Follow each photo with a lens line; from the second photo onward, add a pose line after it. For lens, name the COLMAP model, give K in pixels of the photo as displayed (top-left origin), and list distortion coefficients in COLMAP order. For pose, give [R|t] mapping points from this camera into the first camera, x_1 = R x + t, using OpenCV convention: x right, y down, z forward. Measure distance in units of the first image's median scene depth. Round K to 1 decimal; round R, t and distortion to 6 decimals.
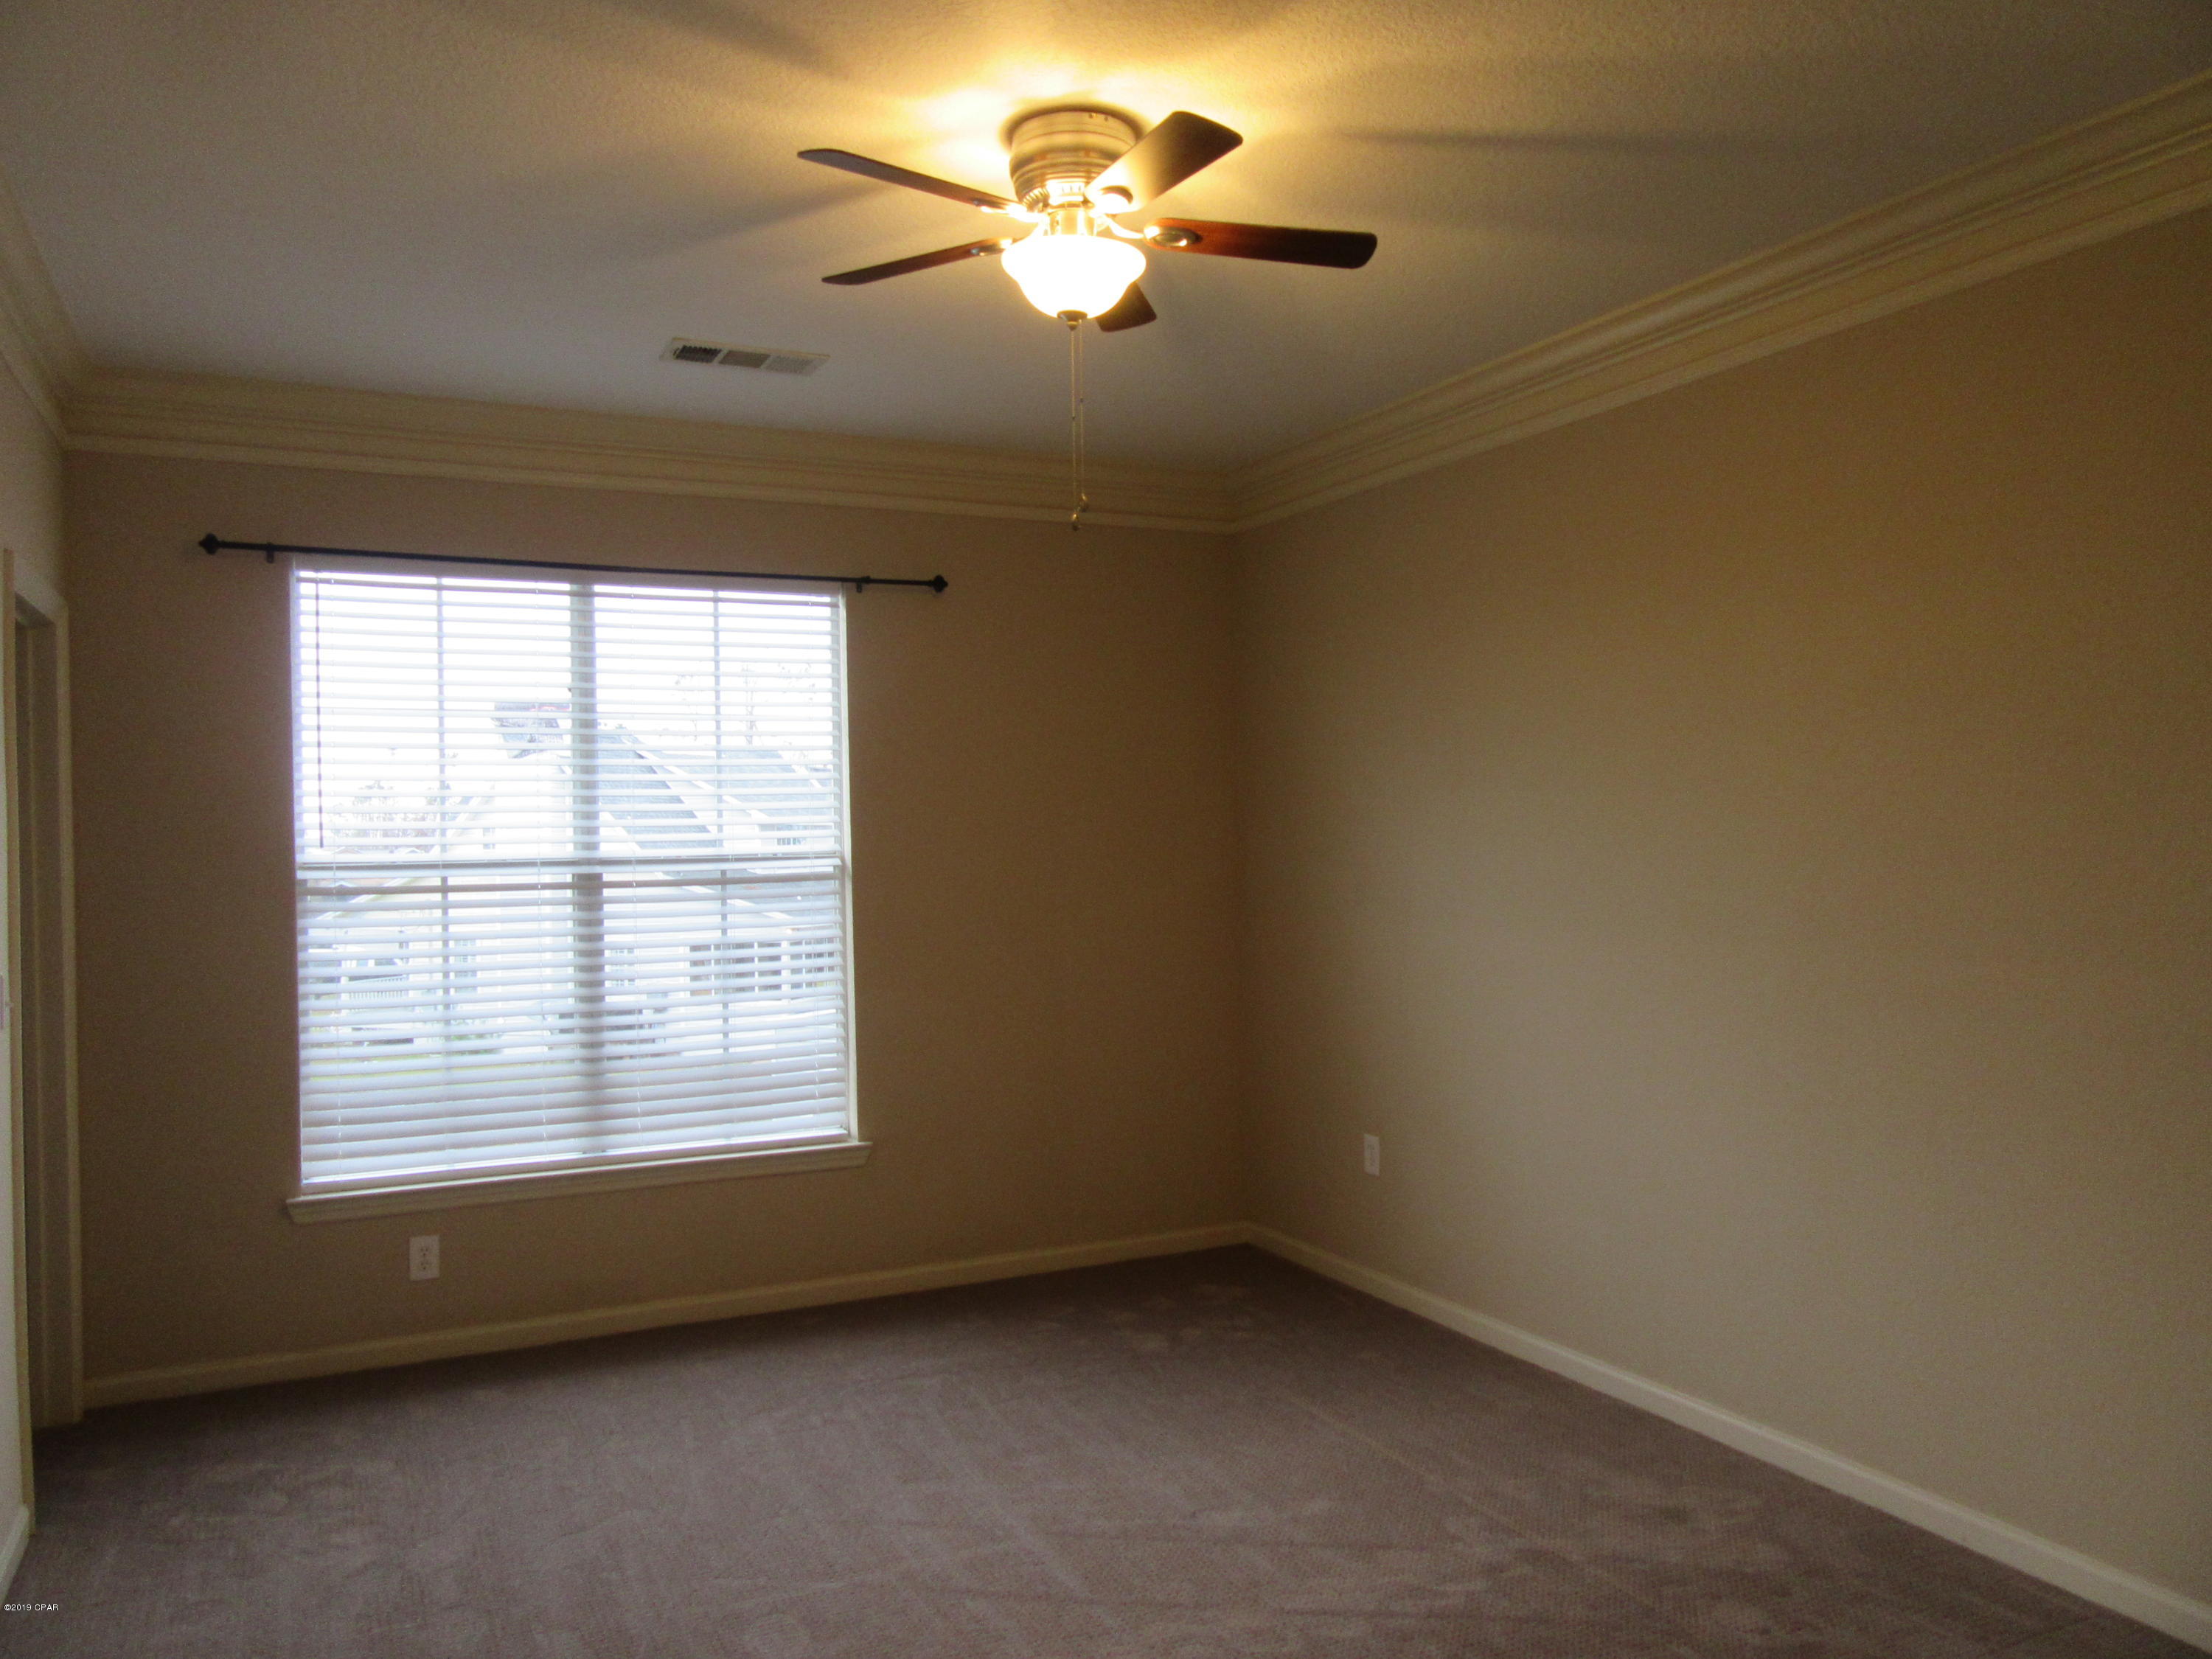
lens RADIAL K [[1714.9, 0, 1119.3], [0, 1714.9, 836.2], [0, 0, 1]] dist [0.050891, -0.000630]
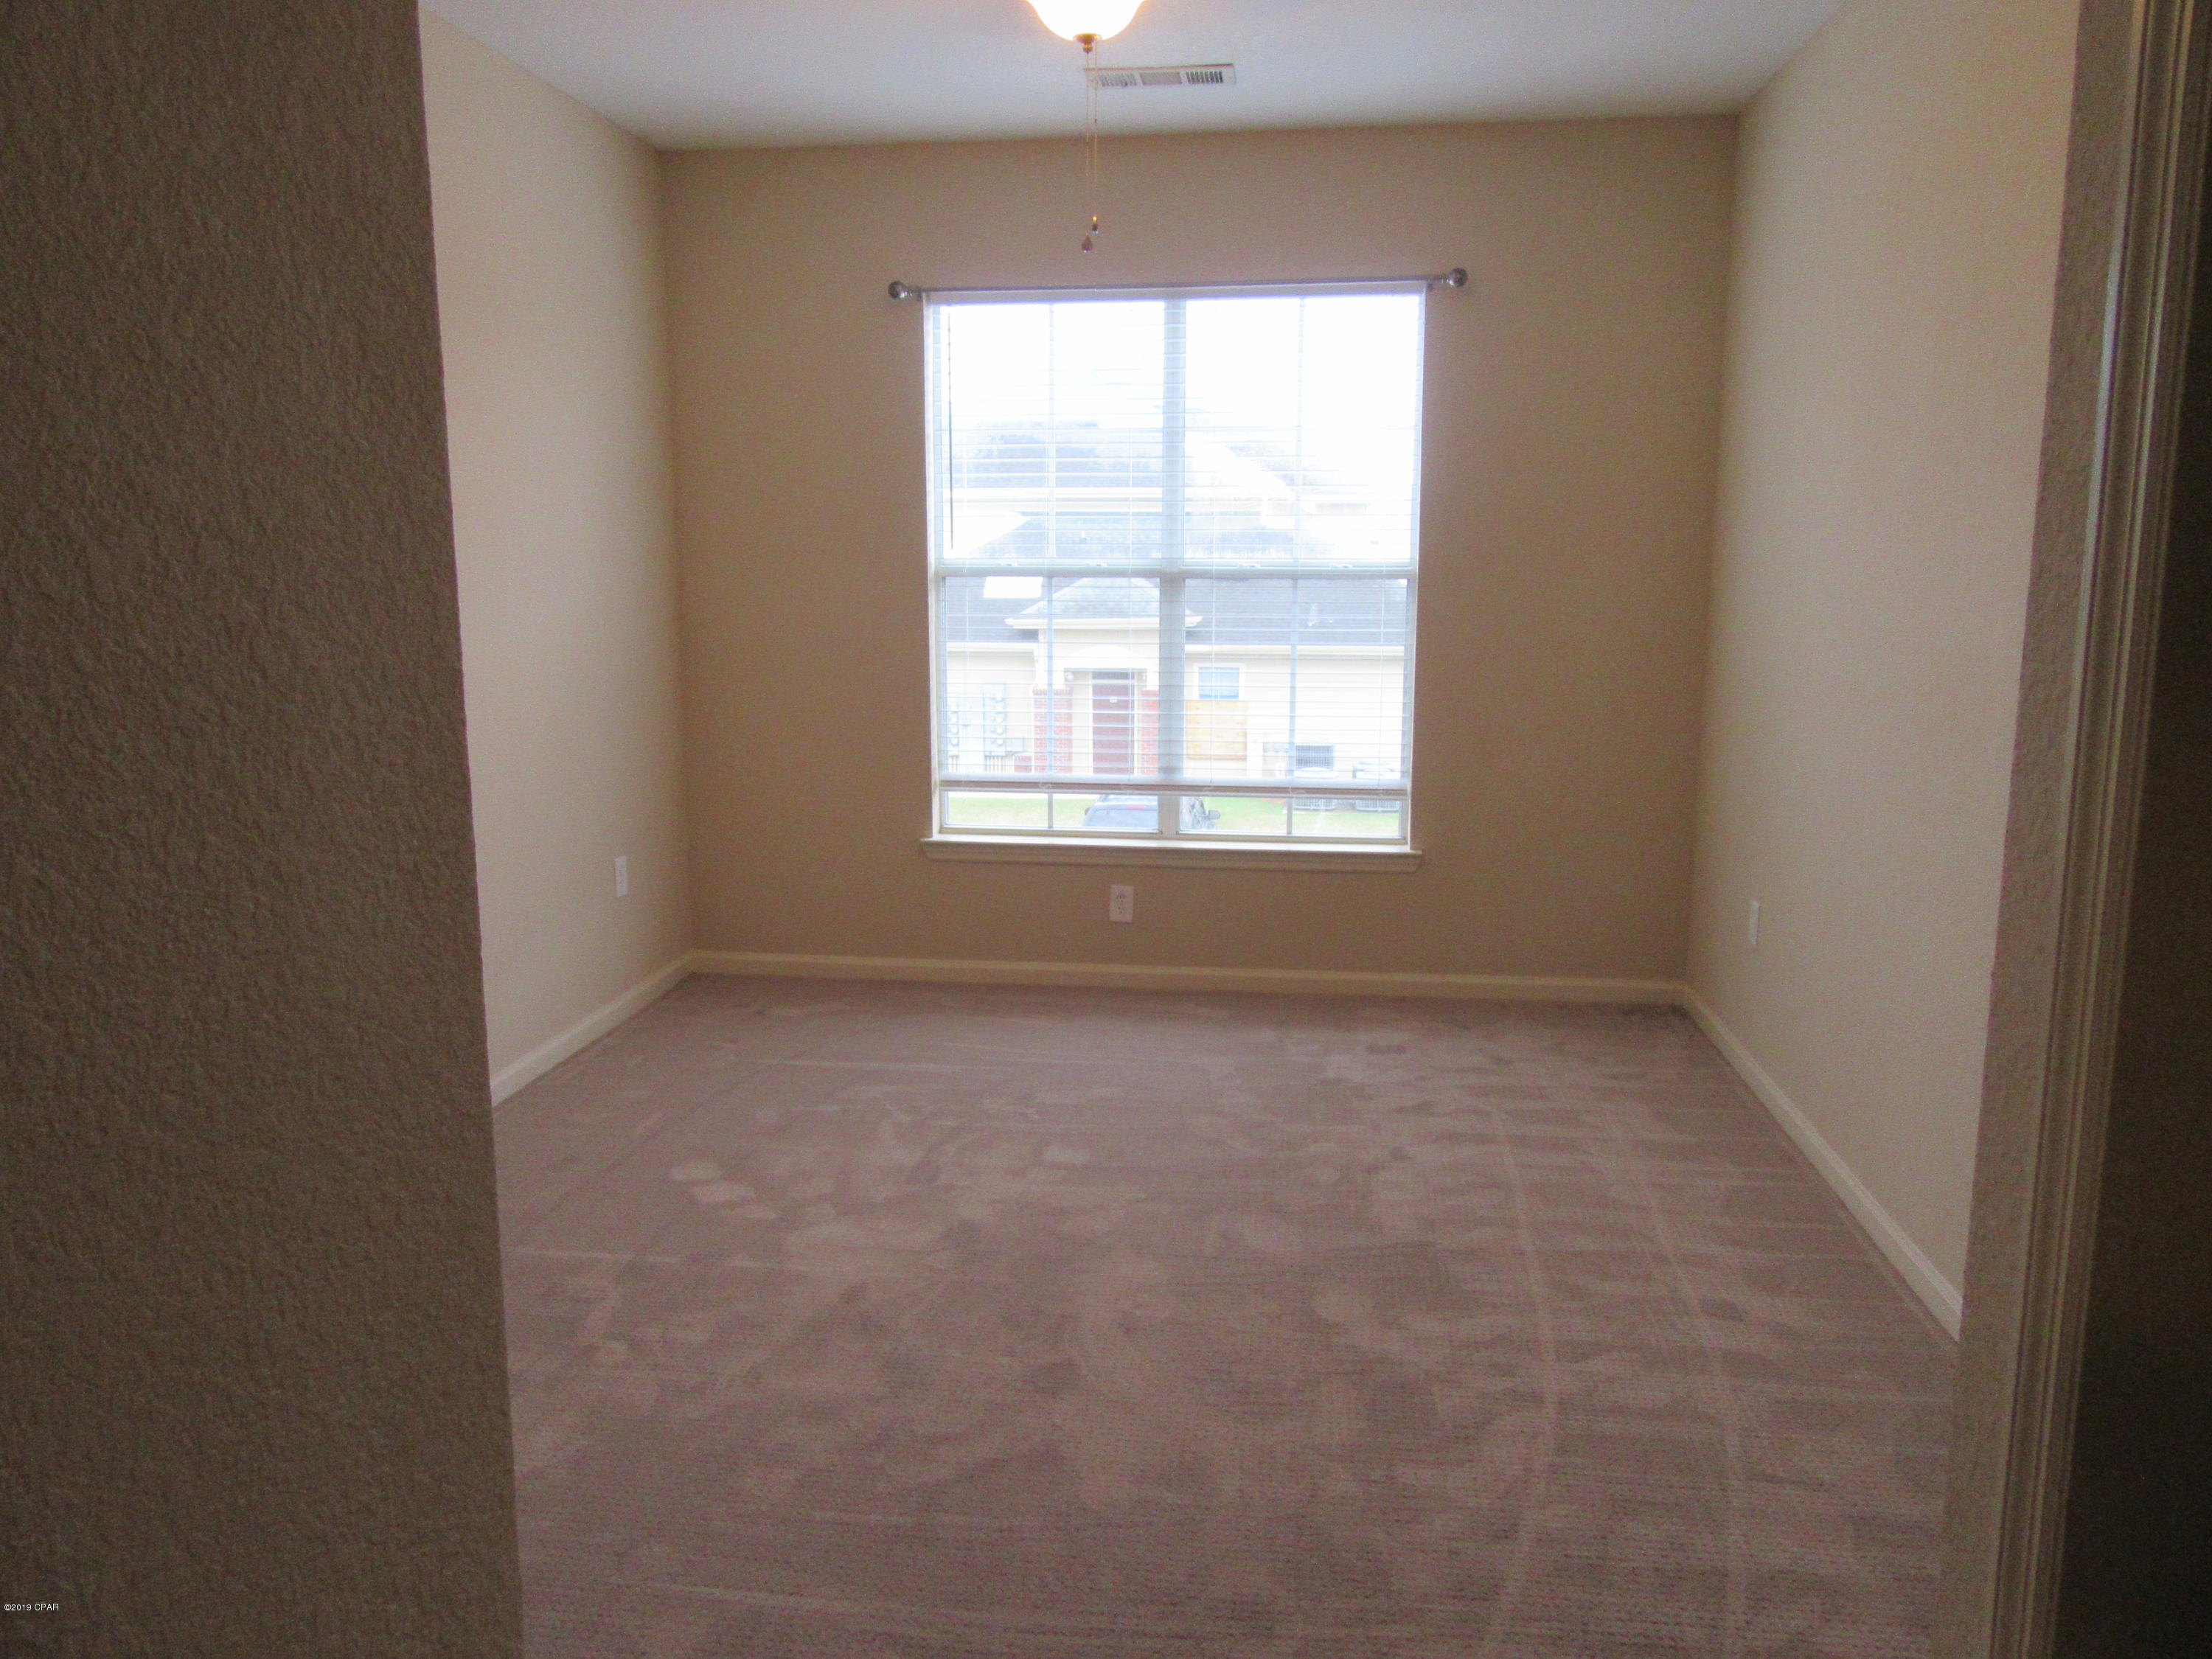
lens RADIAL K [[1714.9, 0, 1119.3], [0, 1714.9, 836.2], [0, 0, 1]] dist [0.050891, -0.000630]
pose [[0.829957, 0.112390, -0.546388, 0.299103], [-0.012255, 0.982930, 0.183570, -0.019122], [0.557693, -0.145659, 0.817167, 0.072156]]
